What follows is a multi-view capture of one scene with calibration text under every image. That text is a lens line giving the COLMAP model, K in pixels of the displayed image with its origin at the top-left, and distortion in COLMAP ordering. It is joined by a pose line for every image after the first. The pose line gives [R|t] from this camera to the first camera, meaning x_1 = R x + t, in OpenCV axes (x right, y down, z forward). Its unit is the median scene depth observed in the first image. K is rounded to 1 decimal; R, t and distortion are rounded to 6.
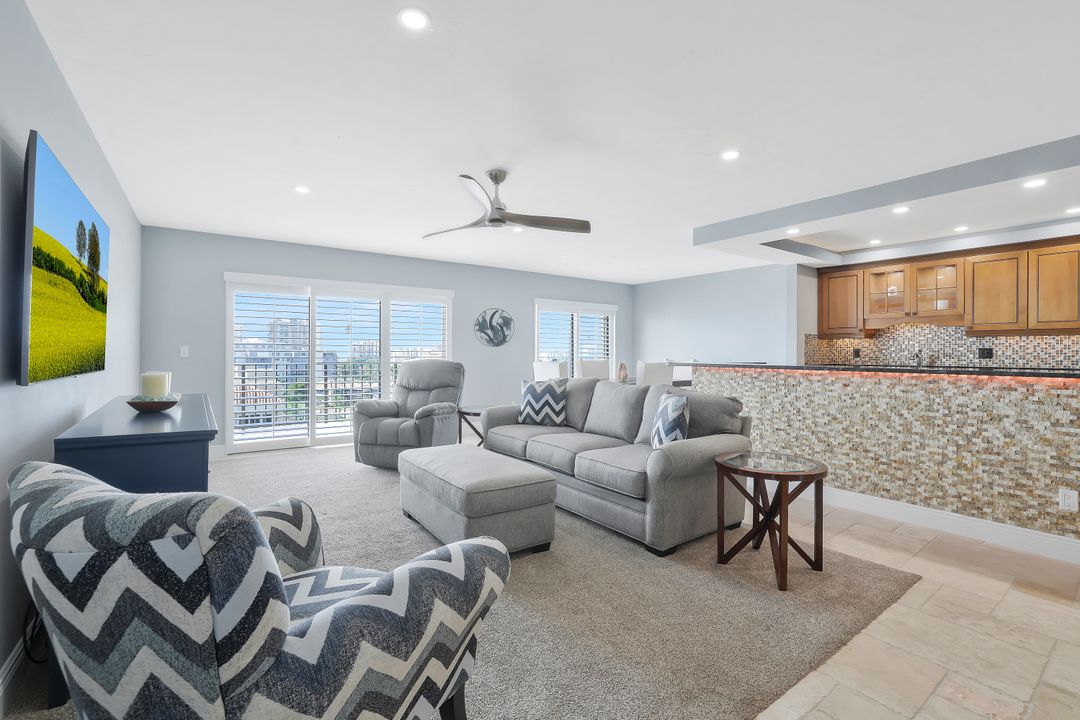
lens RADIAL K [[472.5, 0, 536.2], [0, 472.5, 352.2], [0, 0, 1]] dist [-0.046557, 0.021534]
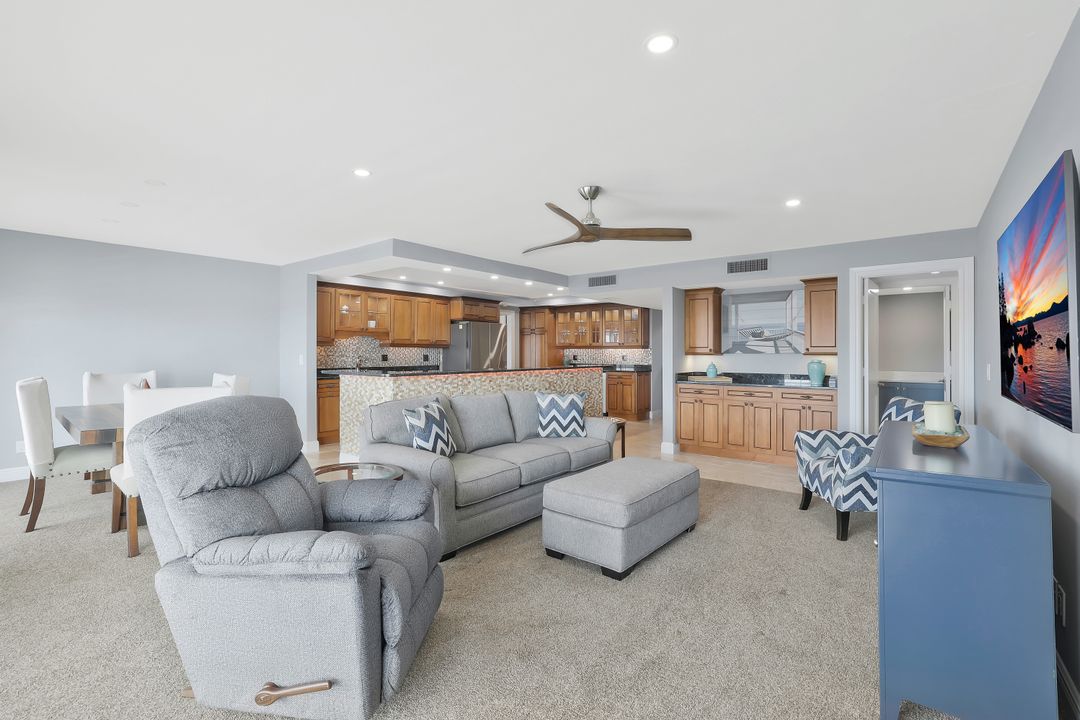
lens RADIAL K [[472.5, 0, 536.2], [0, 472.5, 352.2], [0, 0, 1]] dist [-0.046557, 0.021534]
pose [[-0.255117, -0.005217, 0.966896, -0.945116], [-0.002580, 0.999986, 0.004715, -0.035509], [-0.966907, -0.001291, -0.255127, 1.284660]]
